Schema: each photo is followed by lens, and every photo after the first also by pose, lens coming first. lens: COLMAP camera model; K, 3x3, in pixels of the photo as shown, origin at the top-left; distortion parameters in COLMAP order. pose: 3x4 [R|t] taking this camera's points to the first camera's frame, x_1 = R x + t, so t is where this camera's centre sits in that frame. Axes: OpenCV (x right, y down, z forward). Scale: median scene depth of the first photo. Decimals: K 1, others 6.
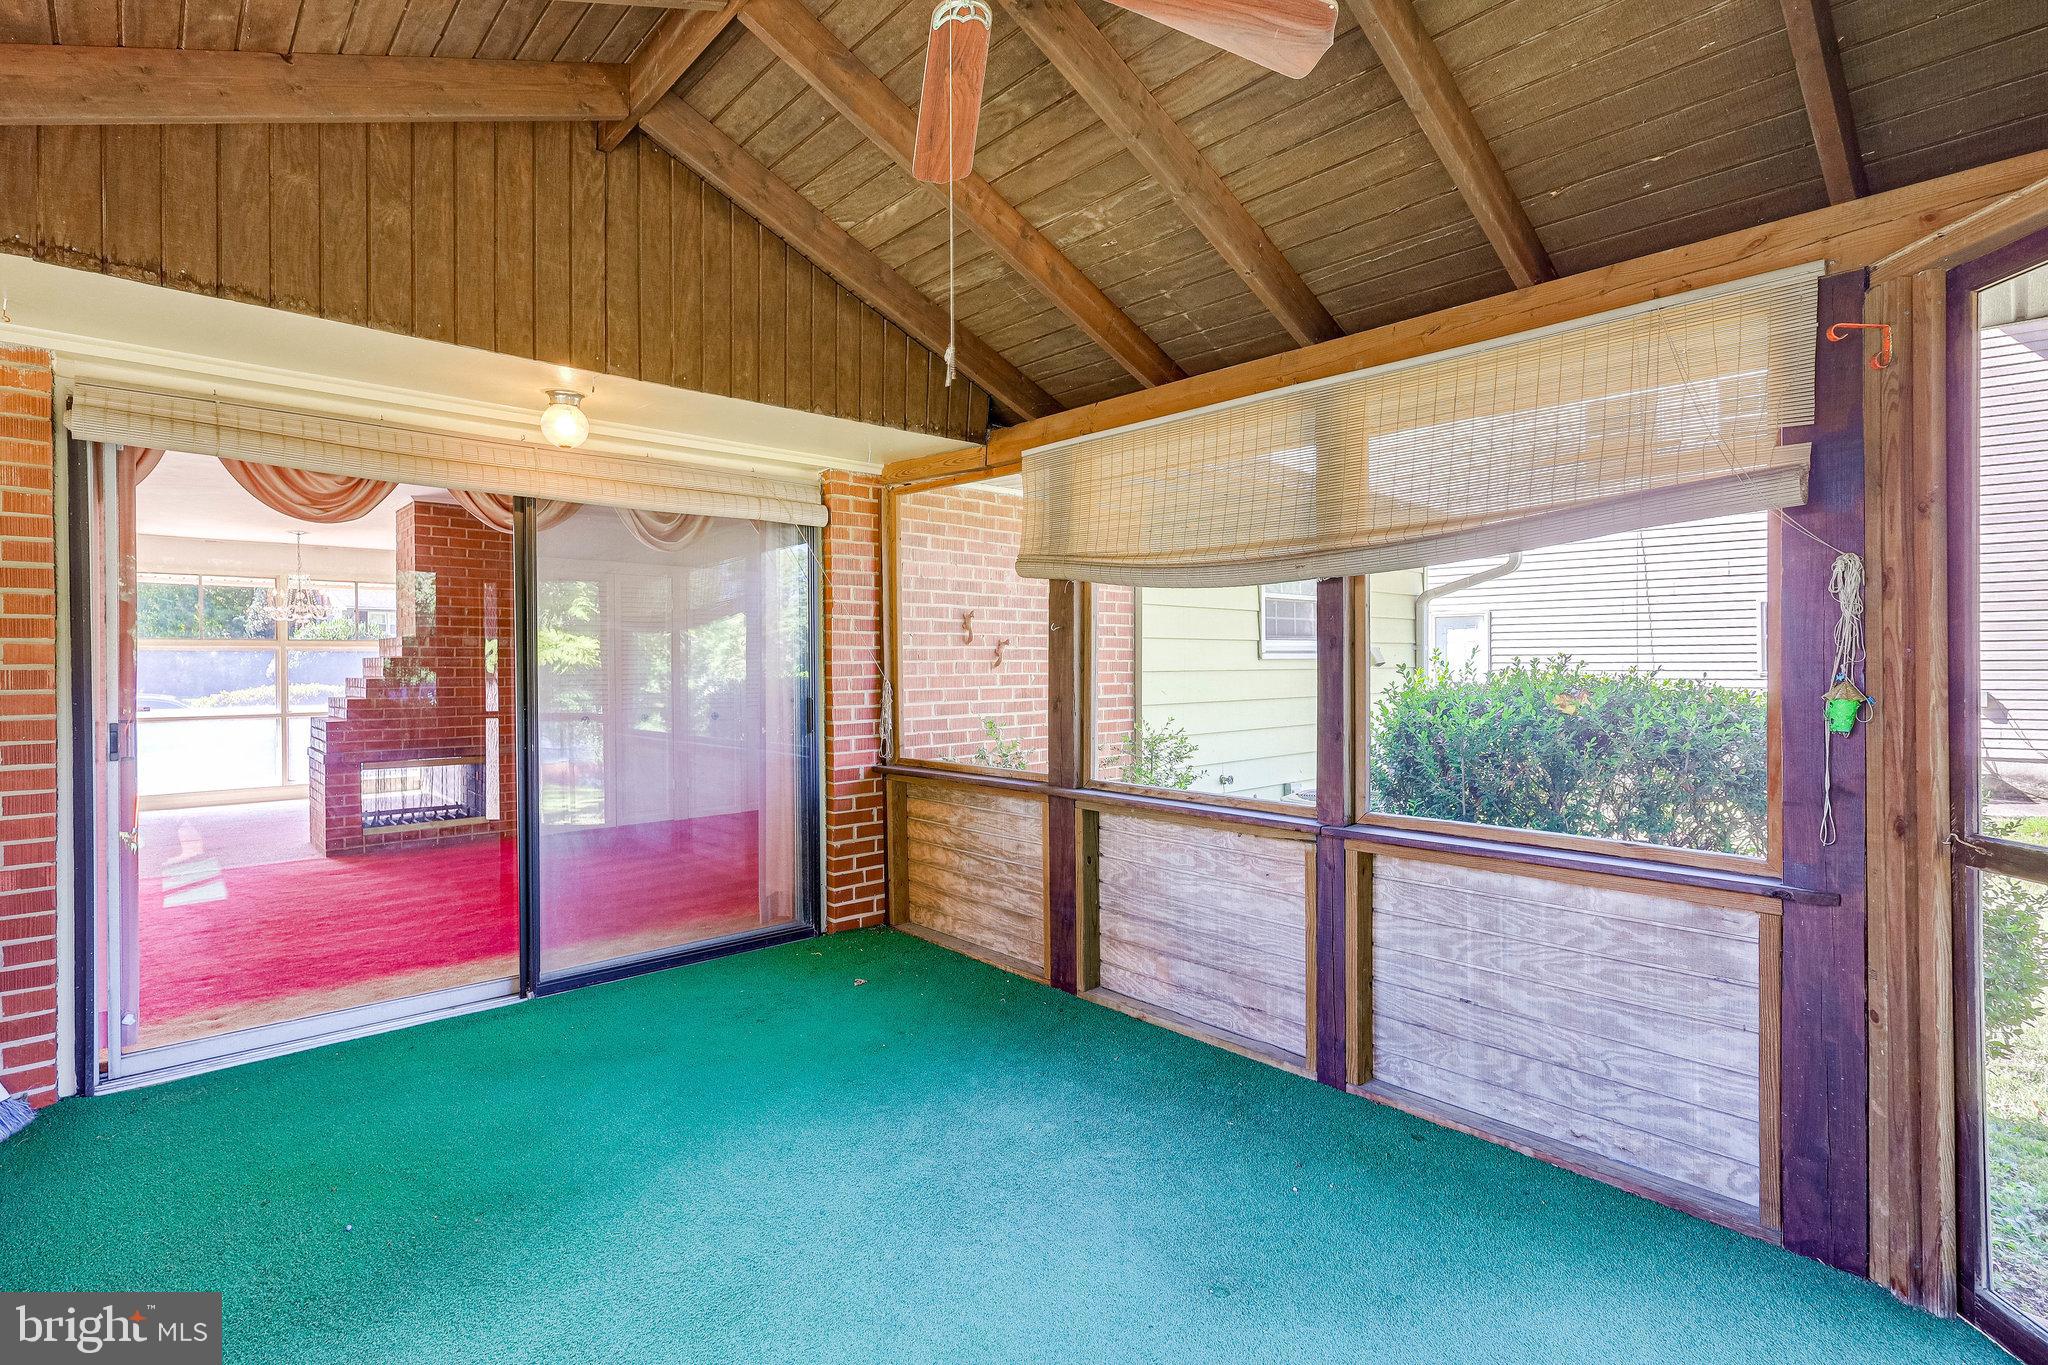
lens RADIAL K [[950.4, 0, 1019.2], [0, 950.4, 677.5], [0, 0, 1]] dist [0.000871, 0.000056]
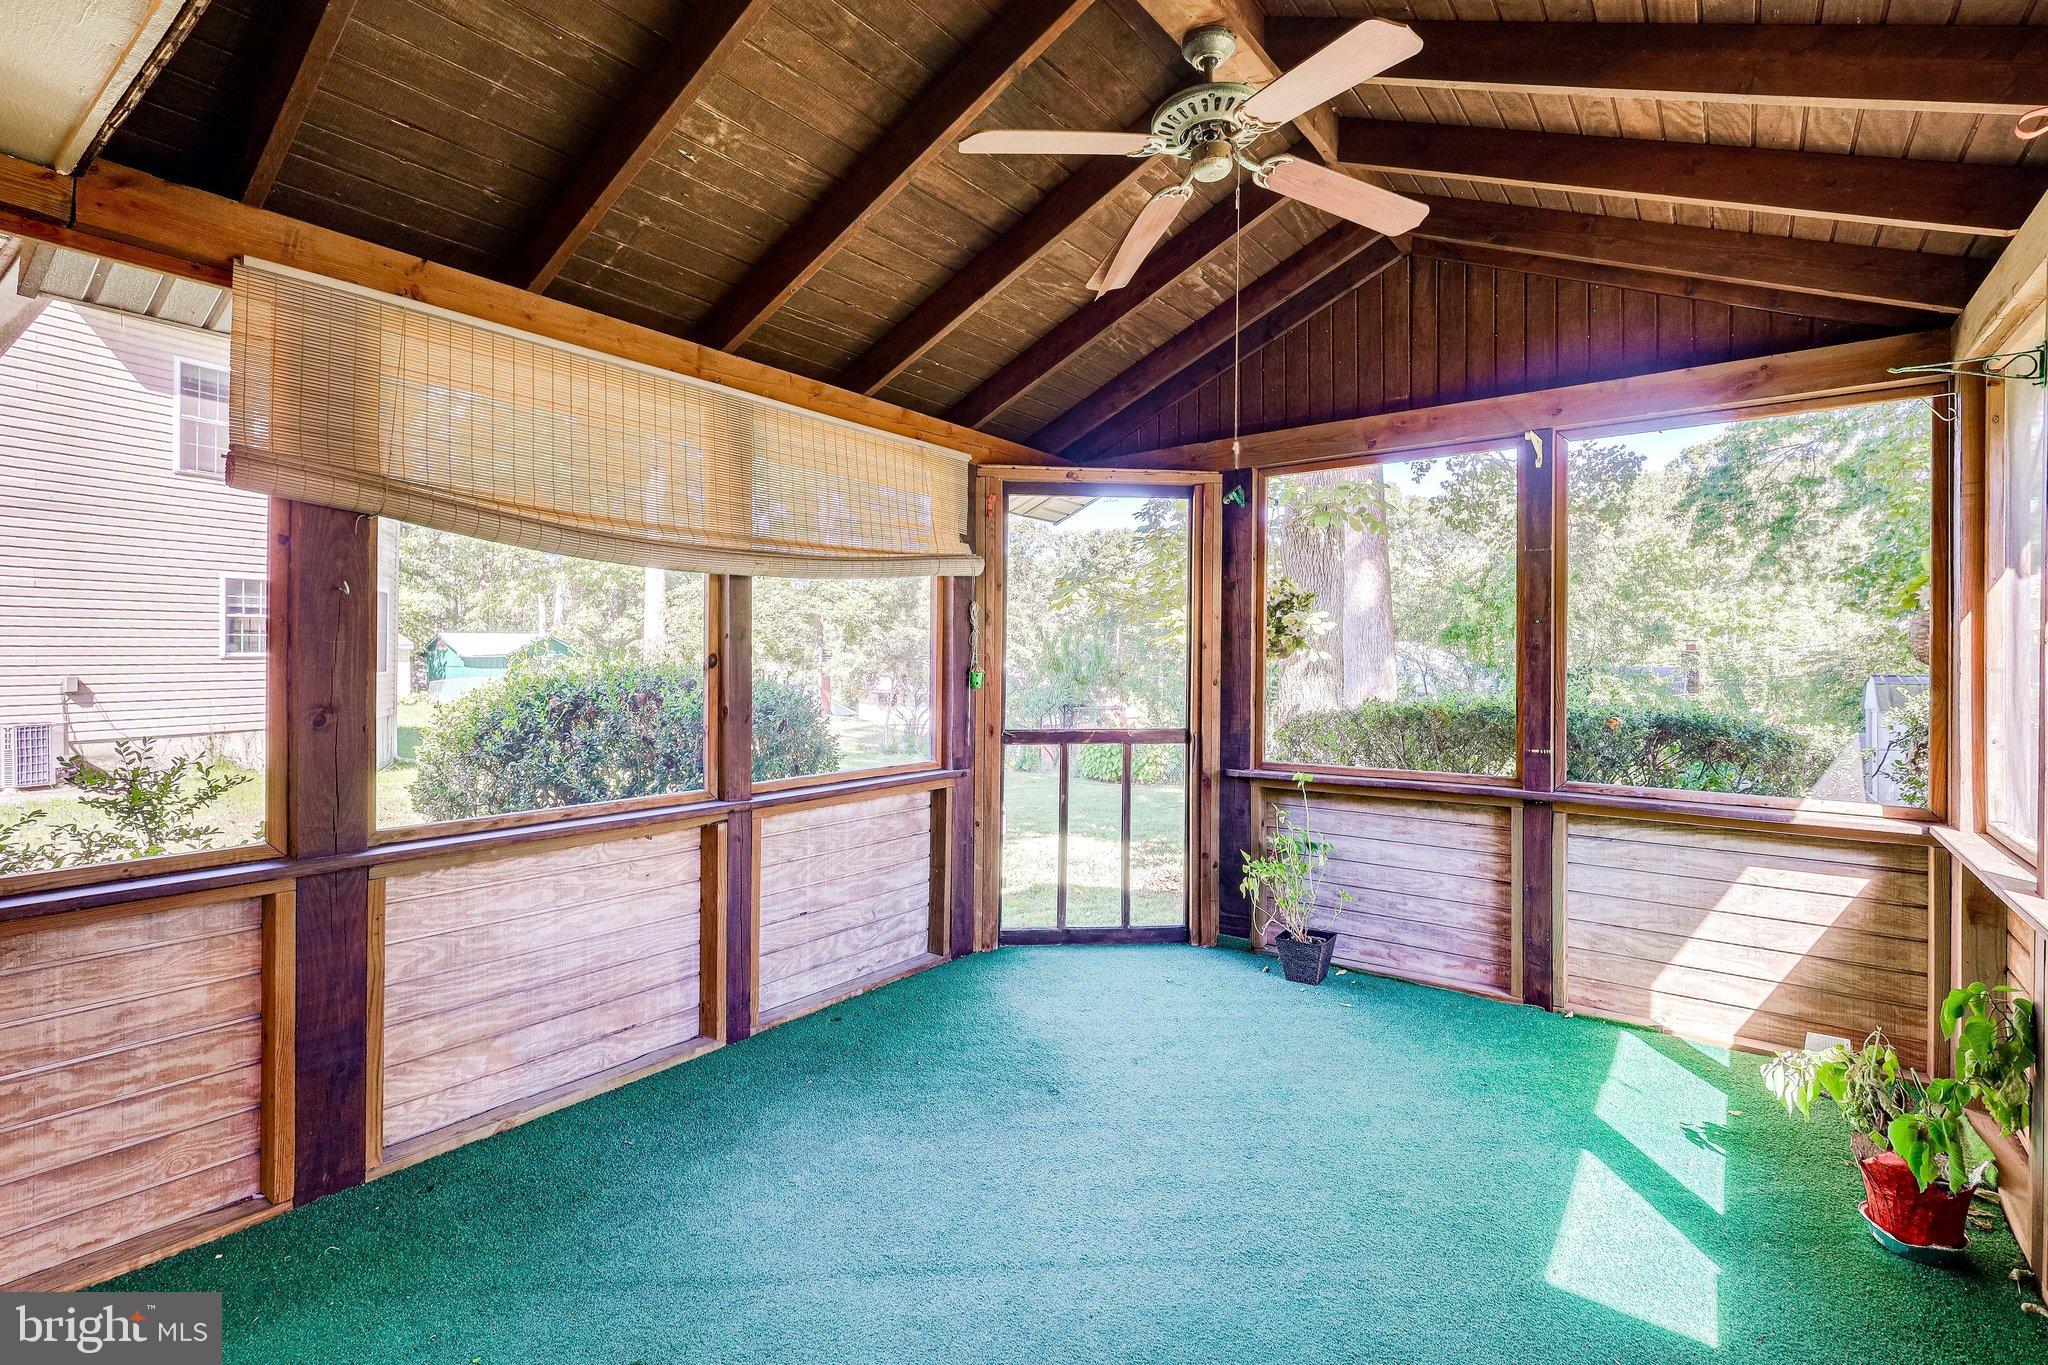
lens RADIAL K [[955.1, 0, 1020.2], [0, 955.1, 656.0], [0, 0, 1]] dist [-0.000412, 0.000007]
pose [[-0.188081, 0.000462, 0.982153, -0.661386], [0.005329, 0.999986, 0.000550, -0.009021], [-0.982139, 0.005337, -0.188081, 0.721247]]
